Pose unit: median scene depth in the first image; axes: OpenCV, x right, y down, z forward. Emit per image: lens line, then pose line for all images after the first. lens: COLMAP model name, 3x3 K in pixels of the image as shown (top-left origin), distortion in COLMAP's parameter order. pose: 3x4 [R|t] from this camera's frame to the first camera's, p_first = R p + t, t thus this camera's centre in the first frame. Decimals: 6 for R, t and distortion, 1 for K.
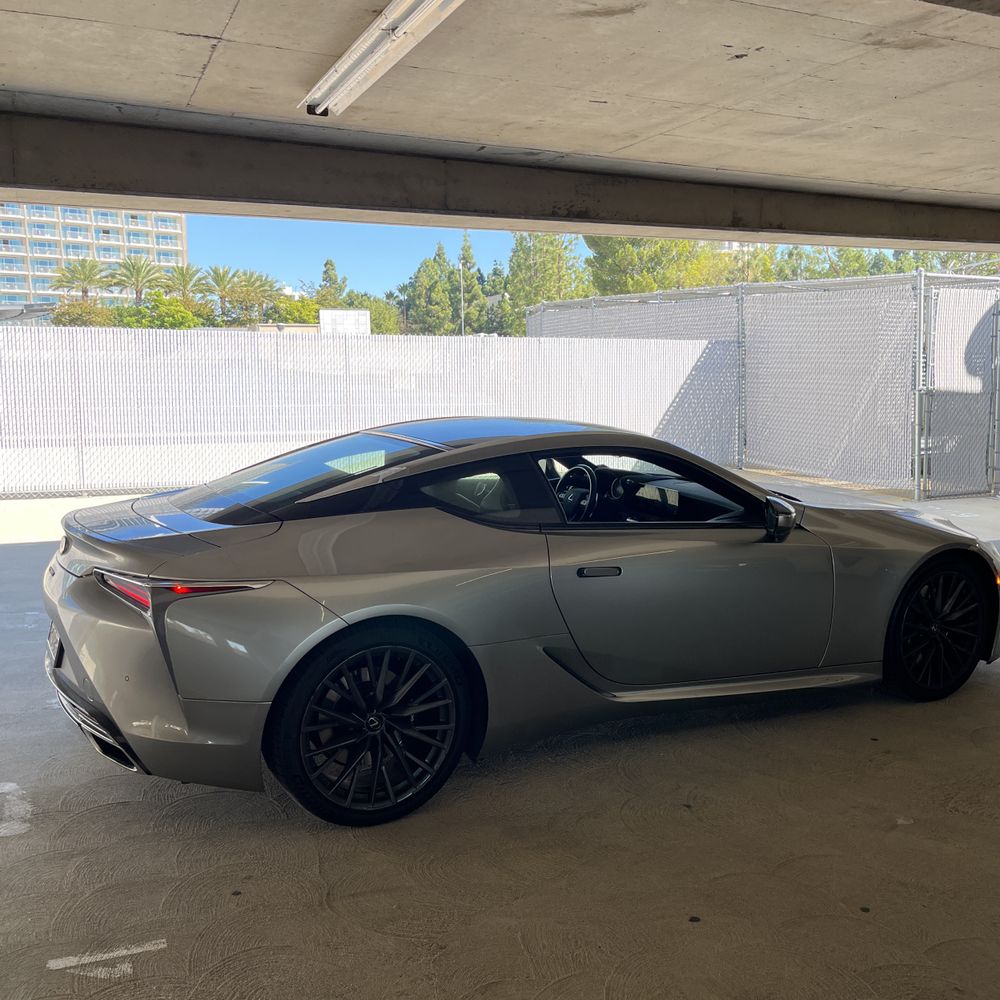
lens RADIAL K [[1026.8, 0, 489.4], [0, 1026.8, 492.5], [0, 0, 1]] dist [0.017637, 0.000000]
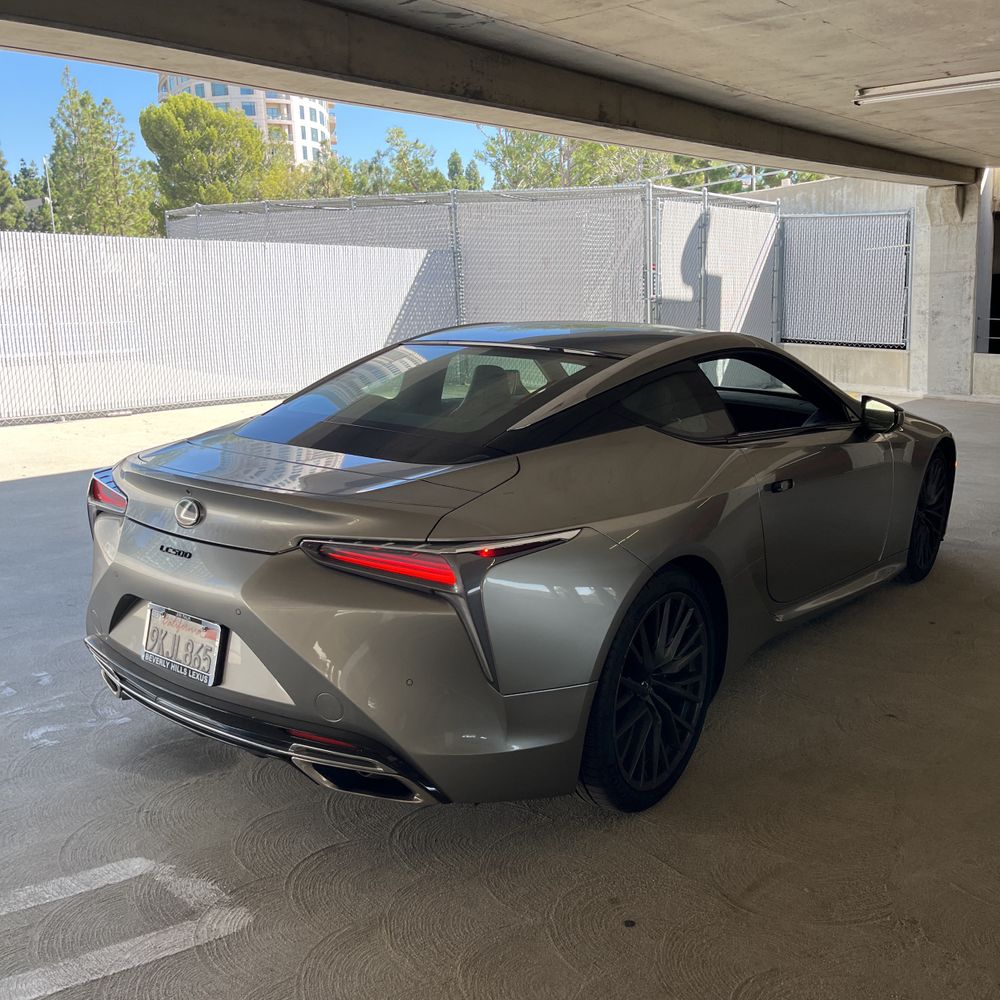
lens RADIAL K [[1026.8, 0, 523.0], [0, 1026.8, 501.8], [0, 0, 1]] dist [0.017637, 0.000000]
pose [[0.901190, -0.091903, 0.423569, -0.249950], [0.054633, 0.993553, 0.099335, -0.006086], [-0.429968, -0.066379, 0.900401, 0.138524]]
